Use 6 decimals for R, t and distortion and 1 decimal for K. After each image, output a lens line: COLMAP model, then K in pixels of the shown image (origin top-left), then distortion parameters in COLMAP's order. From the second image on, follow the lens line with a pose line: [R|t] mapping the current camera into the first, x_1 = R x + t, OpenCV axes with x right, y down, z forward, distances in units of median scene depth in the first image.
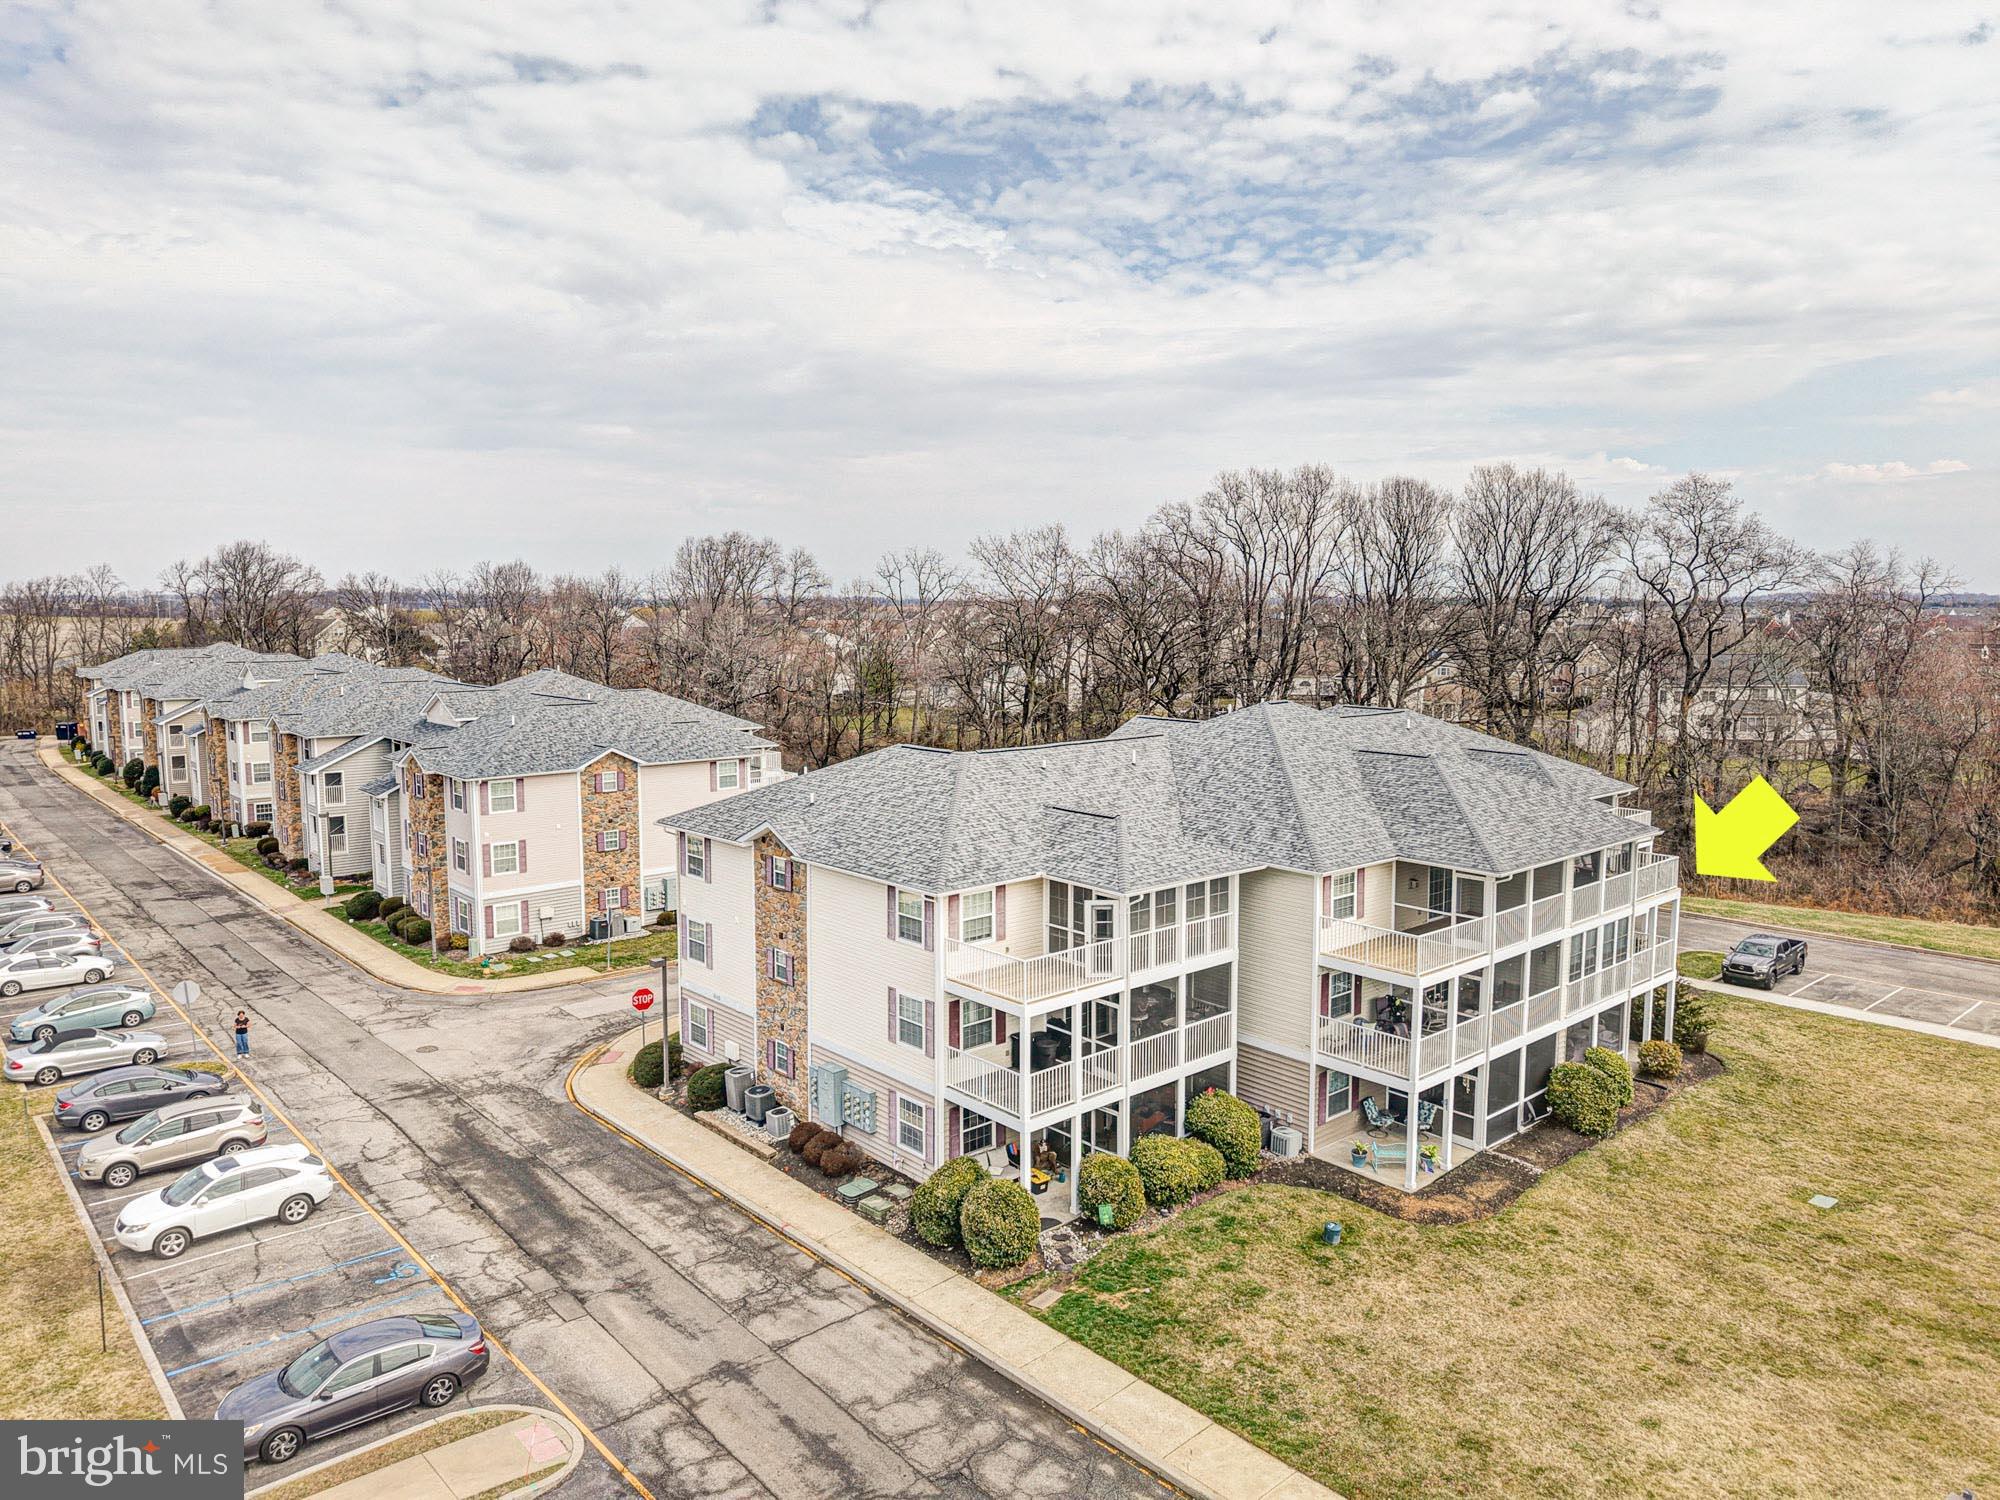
lens RADIAL K [[1301.4, 0, 998.5], [0, 1301.4, 922.3], [0, 0, 1]] dist [0.019823, 0.003785]
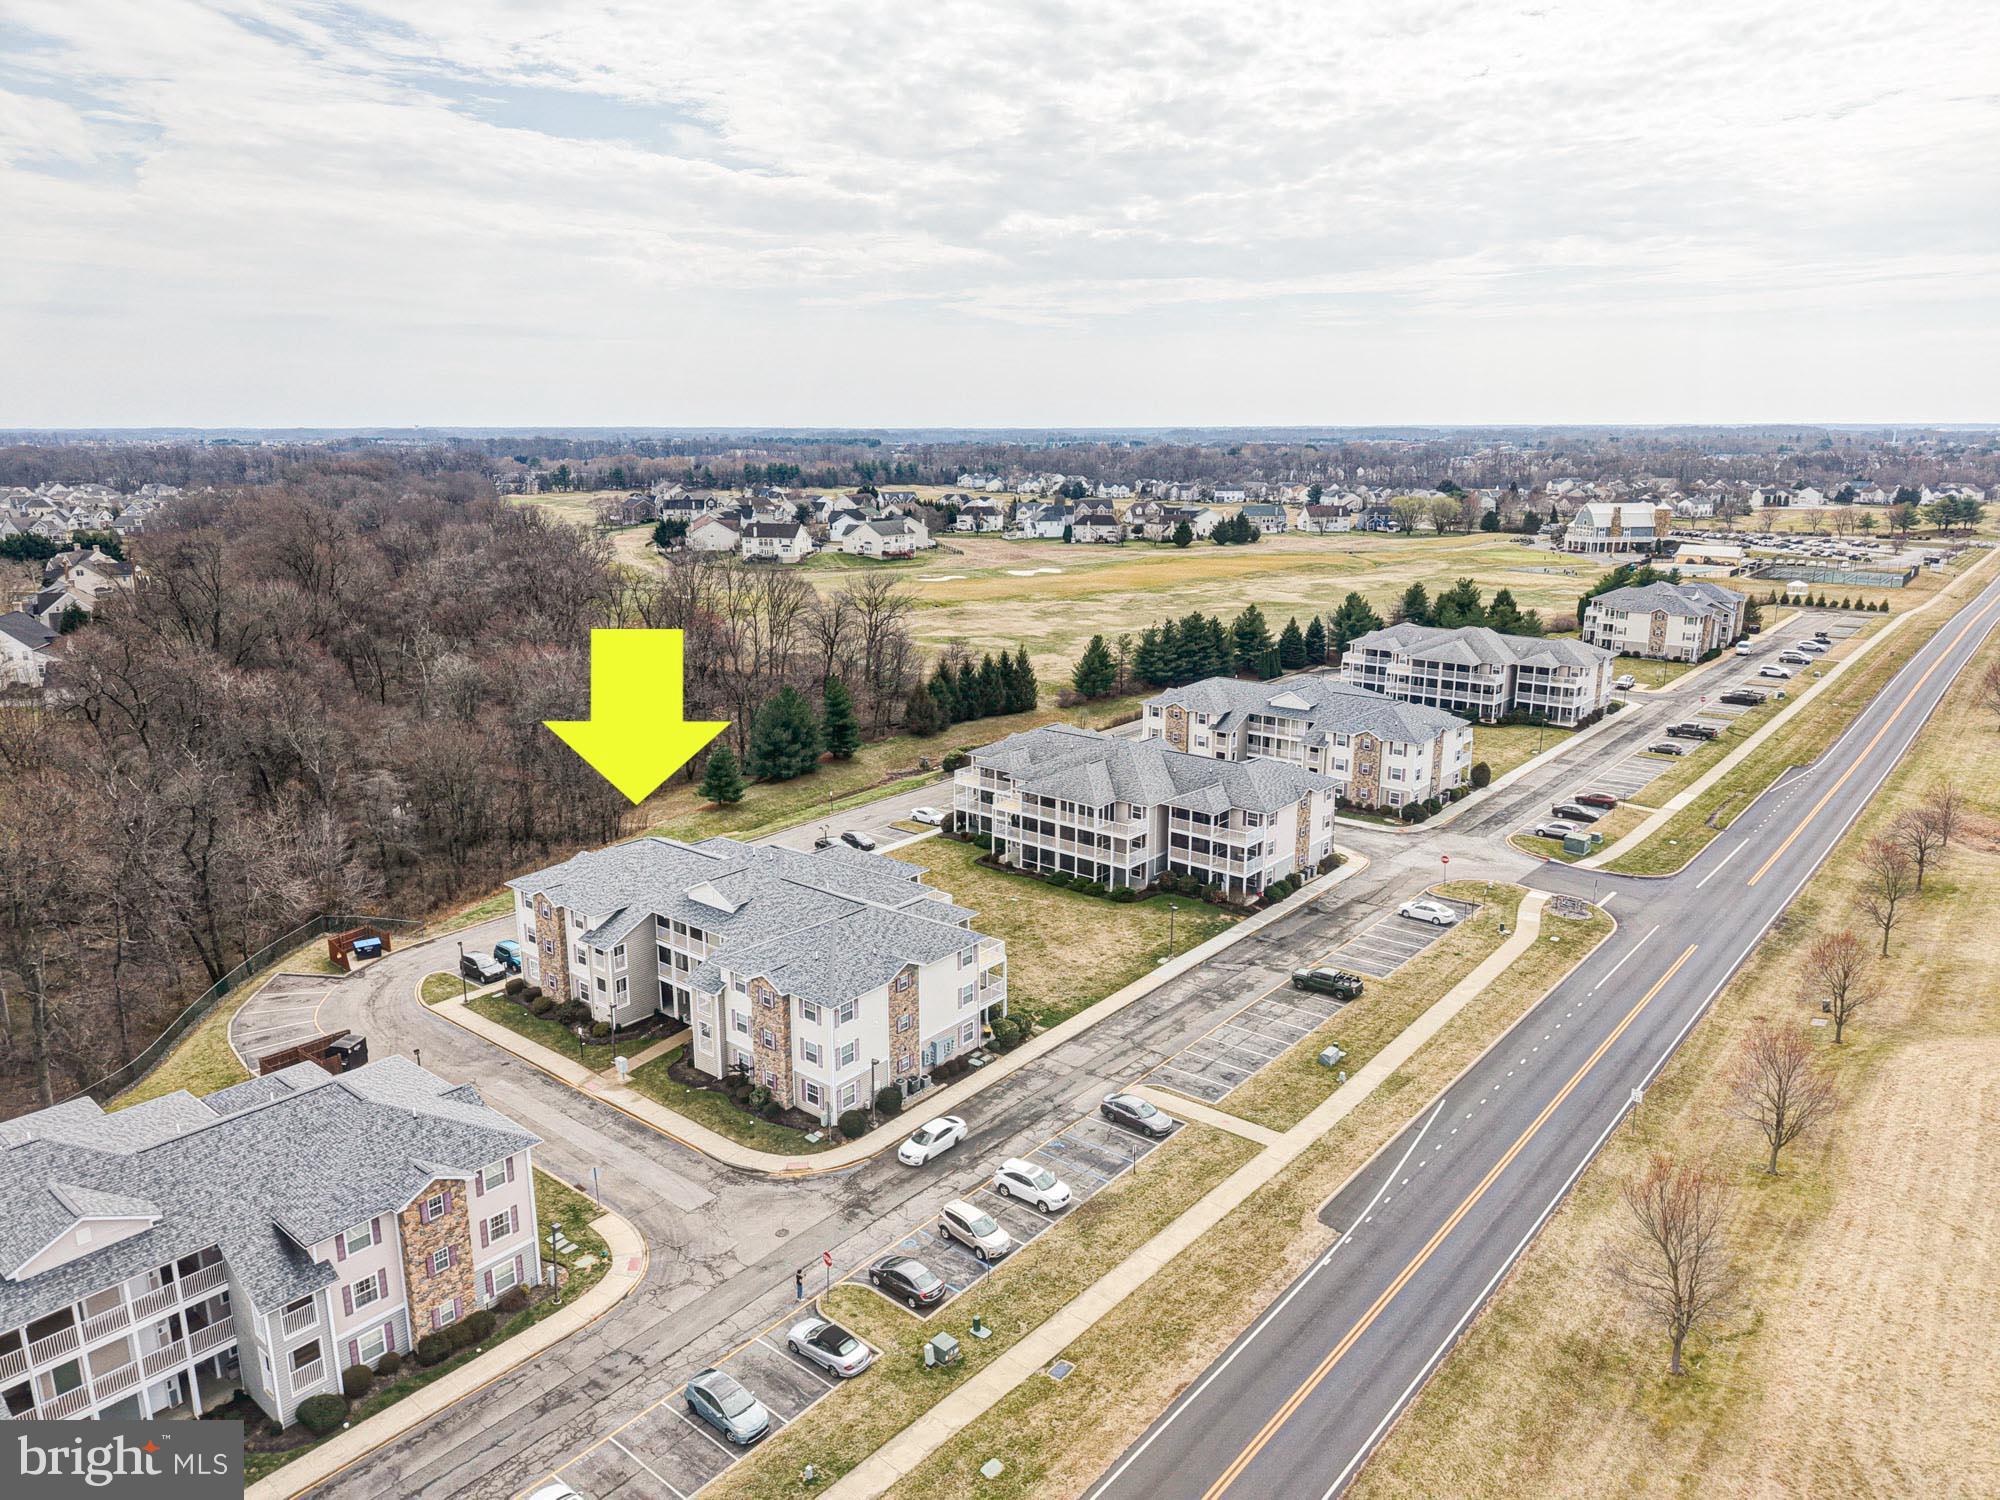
lens RADIAL K [[1330.6, 0, 1001.8], [0, 1330.6, 782.8], [0, 0, 1]] dist [0.012781, -0.006631]
pose [[-0.154796, -0.256490, 0.954071, -2.395271], [0.237257, 0.927799, 0.287921, -1.017023], [-0.959035, 0.270929, -0.082766, 0.977675]]
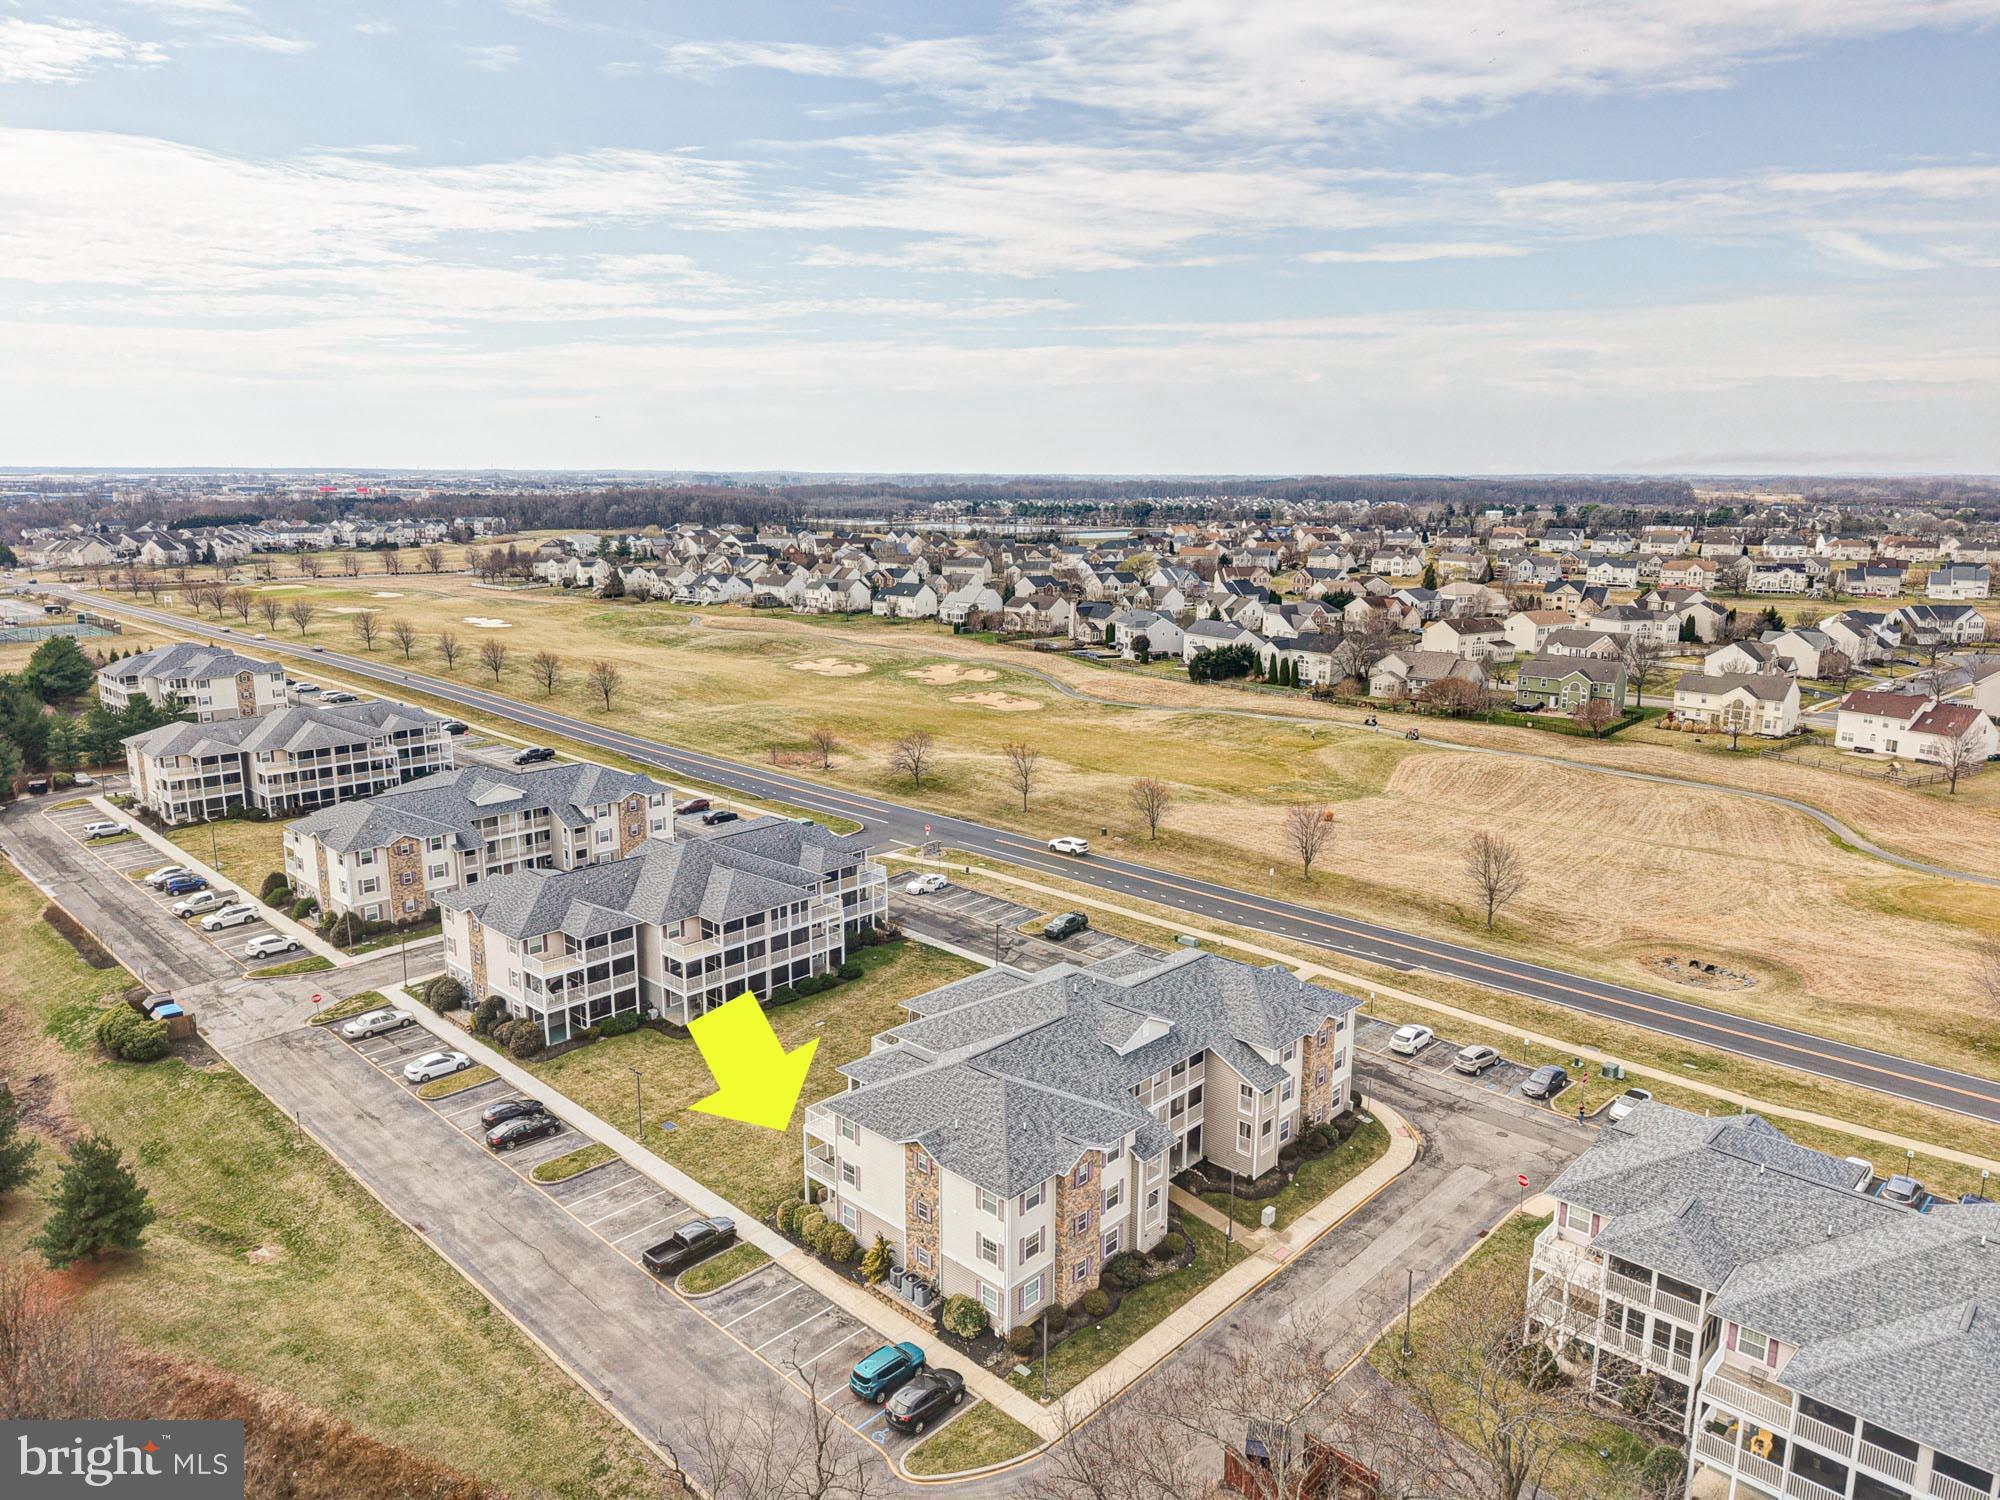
lens RADIAL K [[1330.6, 0, 1001.8], [0, 1330.6, 782.8], [0, 0, 1]] dist [0.012781, -0.006631]
pose [[-0.996768, 0.016280, -0.078662, 0.574679], [-0.021319, 0.890516, 0.454452, -1.618519], [0.077448, 0.454661, -0.887291, 3.207901]]
